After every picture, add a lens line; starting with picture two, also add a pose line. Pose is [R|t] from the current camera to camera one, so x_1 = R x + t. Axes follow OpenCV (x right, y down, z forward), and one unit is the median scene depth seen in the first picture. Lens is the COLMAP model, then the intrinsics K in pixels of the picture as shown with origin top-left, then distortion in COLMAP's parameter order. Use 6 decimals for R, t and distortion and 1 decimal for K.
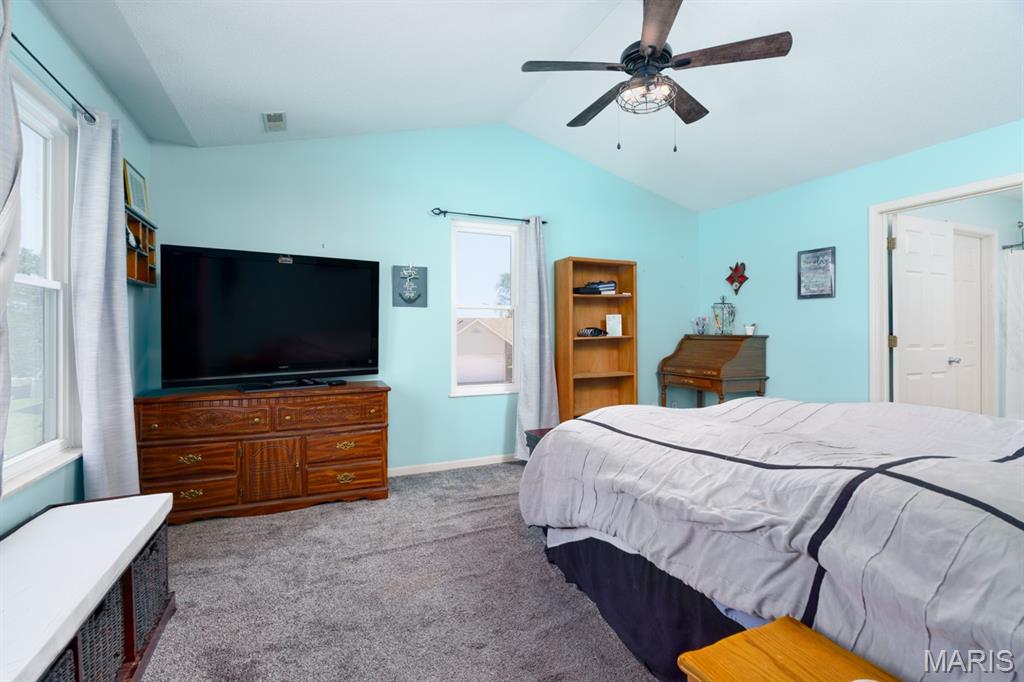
lens RADIAL K [[475.6, 0, 513.3], [0, 475.6, 336.8], [0, 0, 1]] dist [-0.000841, 0.000102]
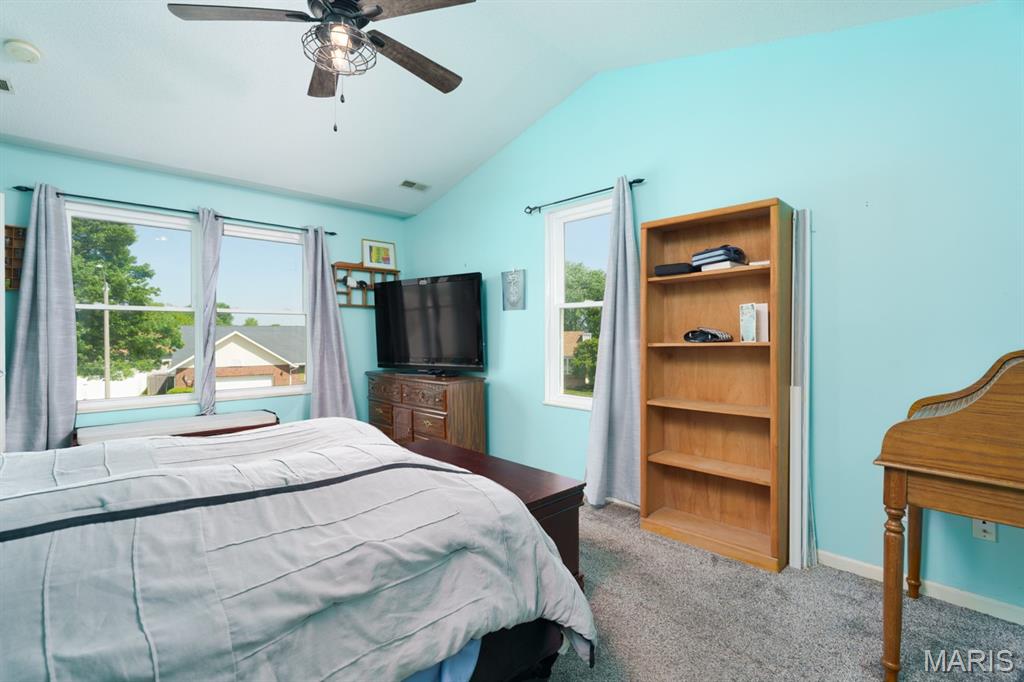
lens RADIAL K [[475.6, 0, 513.3], [0, 475.6, 336.8], [0, 0, 1]] dist [-0.000841, 0.000102]
pose [[0.333453, 0.008639, -0.942727, 0.737094], [-0.004635, 0.999961, 0.007524, -0.012100], [0.942755, 0.001861, 0.333480, 0.638682]]
